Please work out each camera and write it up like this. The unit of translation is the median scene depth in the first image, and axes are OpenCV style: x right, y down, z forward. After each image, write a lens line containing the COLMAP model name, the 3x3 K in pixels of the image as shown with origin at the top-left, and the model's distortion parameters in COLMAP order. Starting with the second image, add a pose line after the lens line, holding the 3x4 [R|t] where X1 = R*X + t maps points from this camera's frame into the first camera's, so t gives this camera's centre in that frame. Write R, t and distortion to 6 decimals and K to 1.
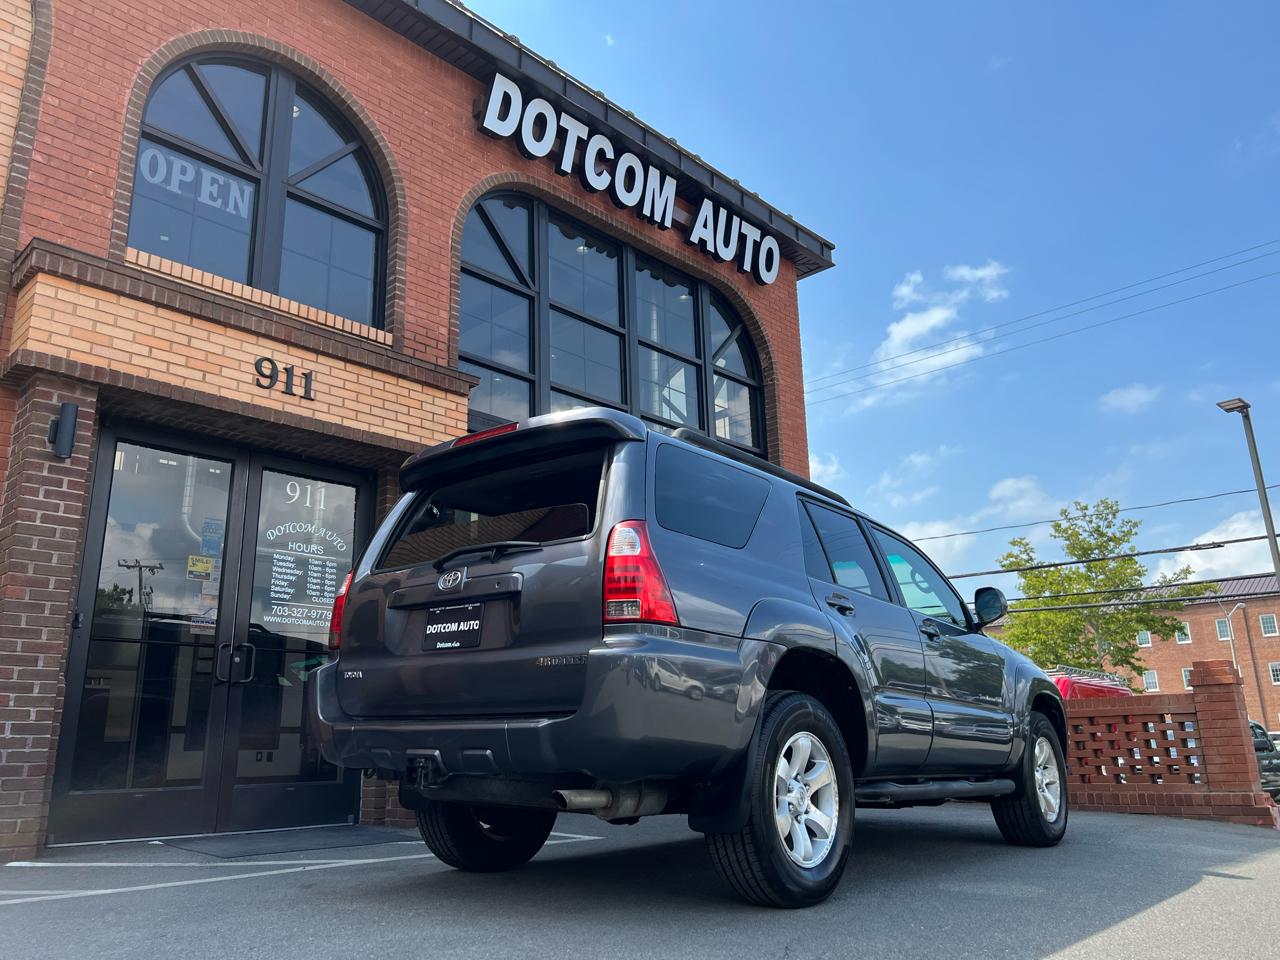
lens RADIAL K [[954.0, 0, 632.1], [0, 954.0, 483.0], [0, 0, 1]] dist [0.058784, -0.066447]
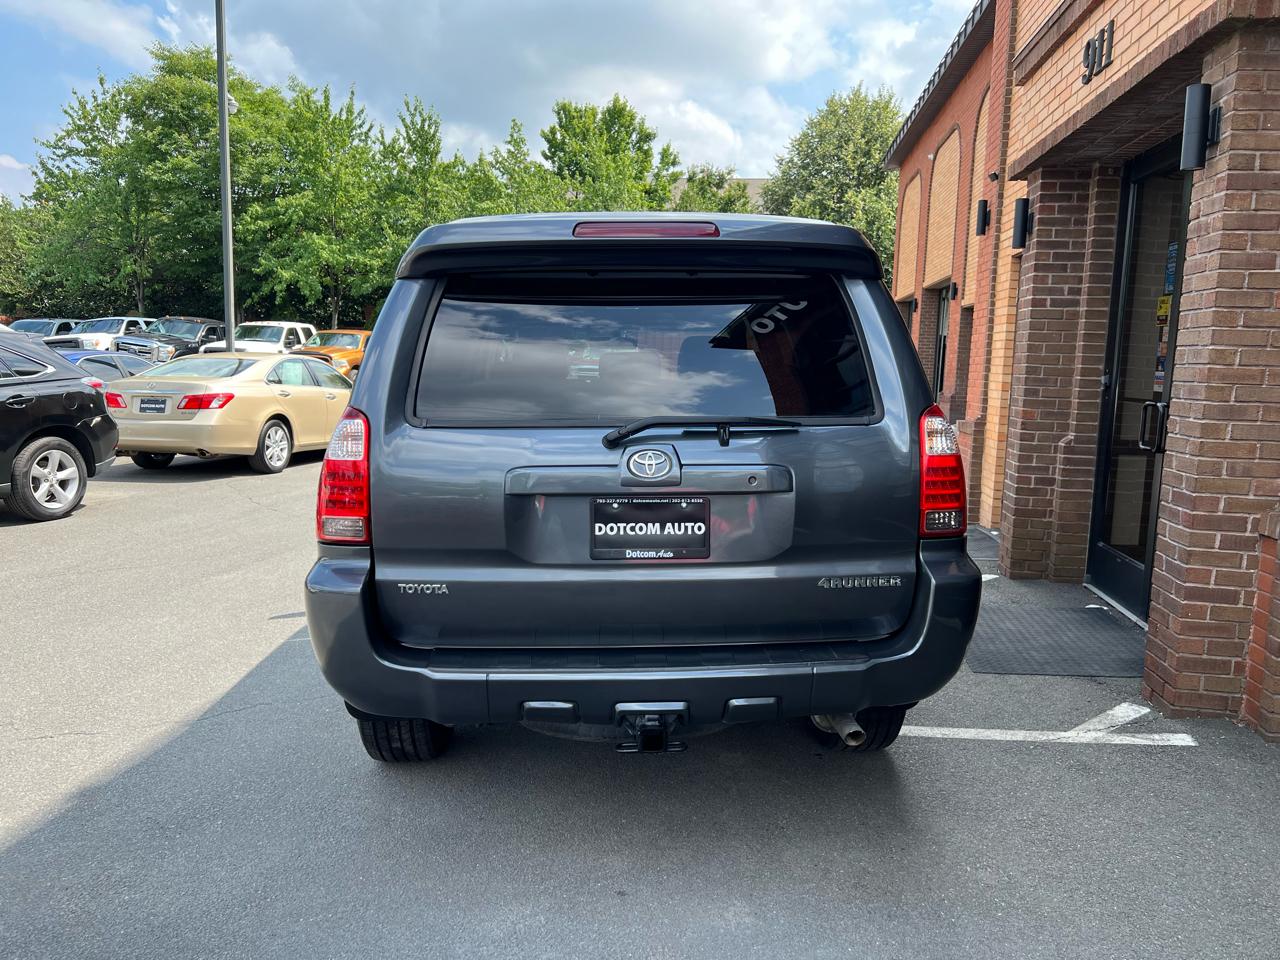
lens RADIAL K [[961.7, 0, 642.4], [0, 961.7, 481.0], [0, 0, 1]] dist [0.041631, -0.043686]
pose [[-0.792956, 0.076651, -0.604438, 0.386857], [0.155027, 0.984787, -0.078493, 0.215104], [0.589226, -0.155946, -0.792776, 1.301132]]
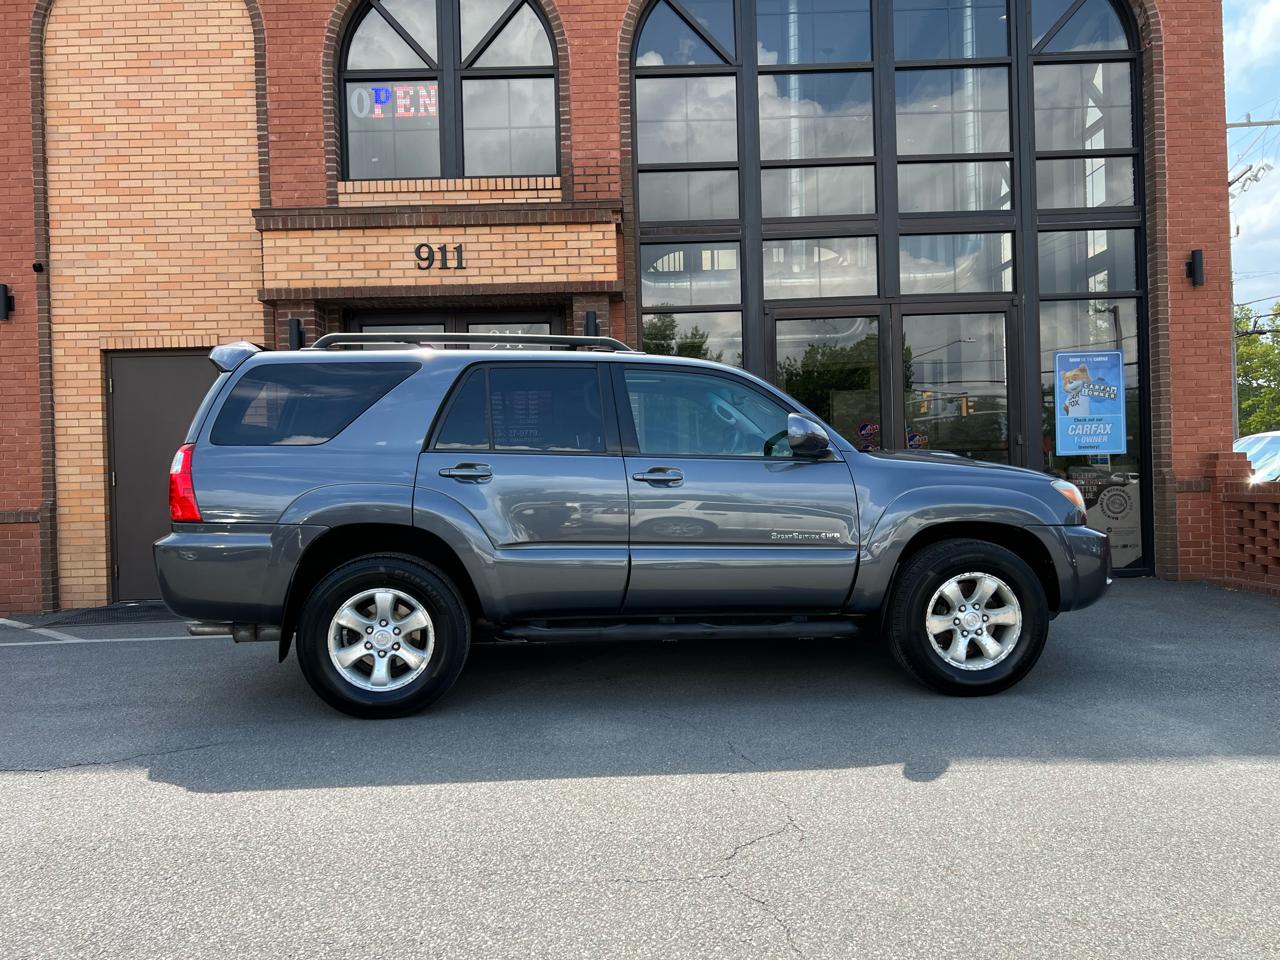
lens RADIAL K [[957.9, 0, 639.1], [0, 957.9, 485.0], [0, 0, 1]] dist [0.053497, -0.059336]
pose [[0.696504, 0.004864, -0.717536, 0.705722], [0.203736, 0.957482, 0.204254, -0.026119], [0.688022, -0.288452, 0.665899, 0.248388]]
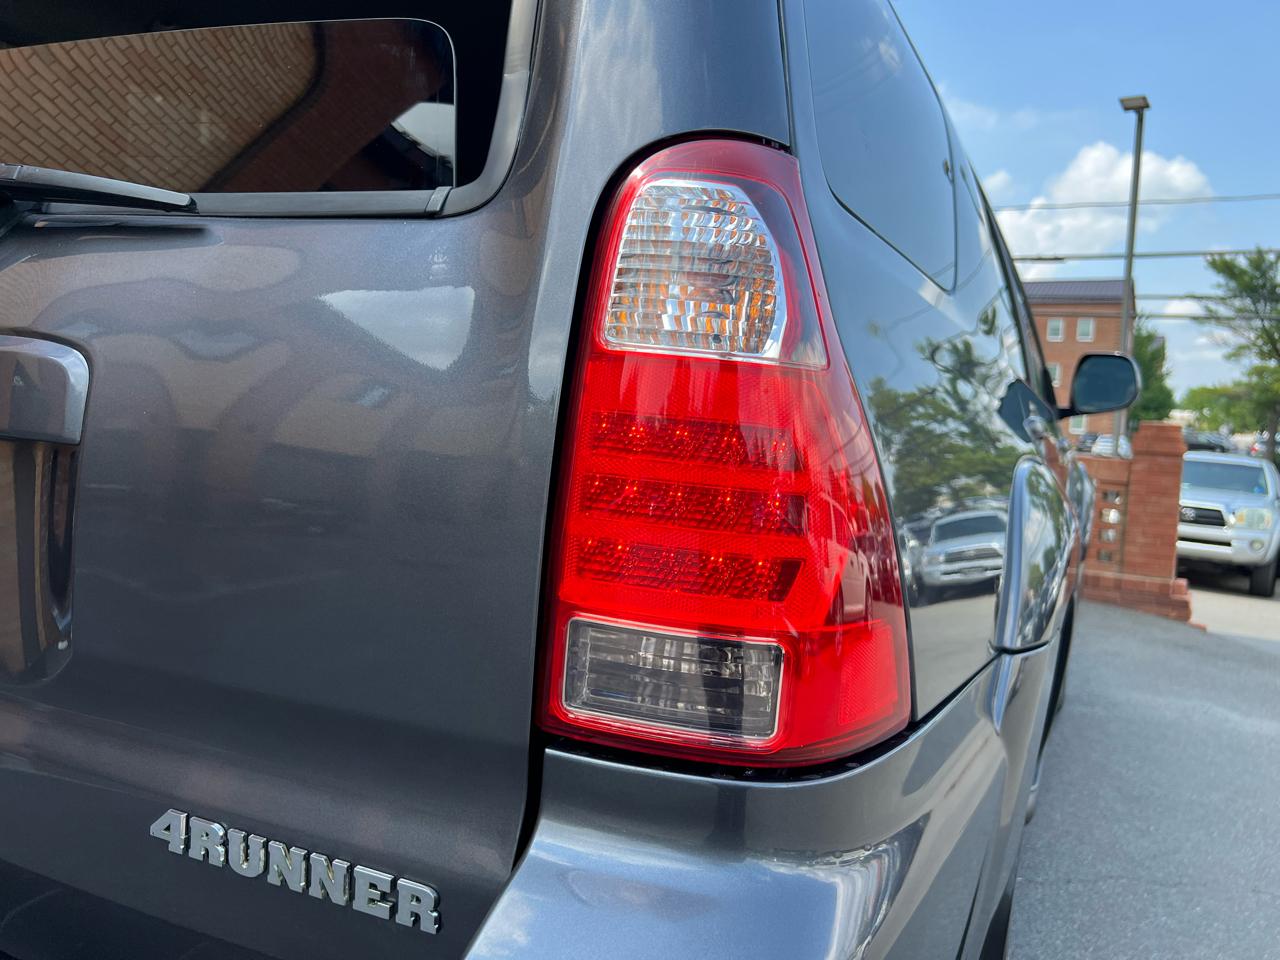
lens RADIAL K [[962.8, 0, 647.5], [0, 962.8, 484.3], [0, 0, 1]] dist [0.045512, -0.050409]
pose [[0.967714, 0.054421, 0.246106, -0.026503], [-0.137298, 0.932651, 0.333635, 0.020664], [-0.211374, -0.356653, 0.910011, 0.401657]]
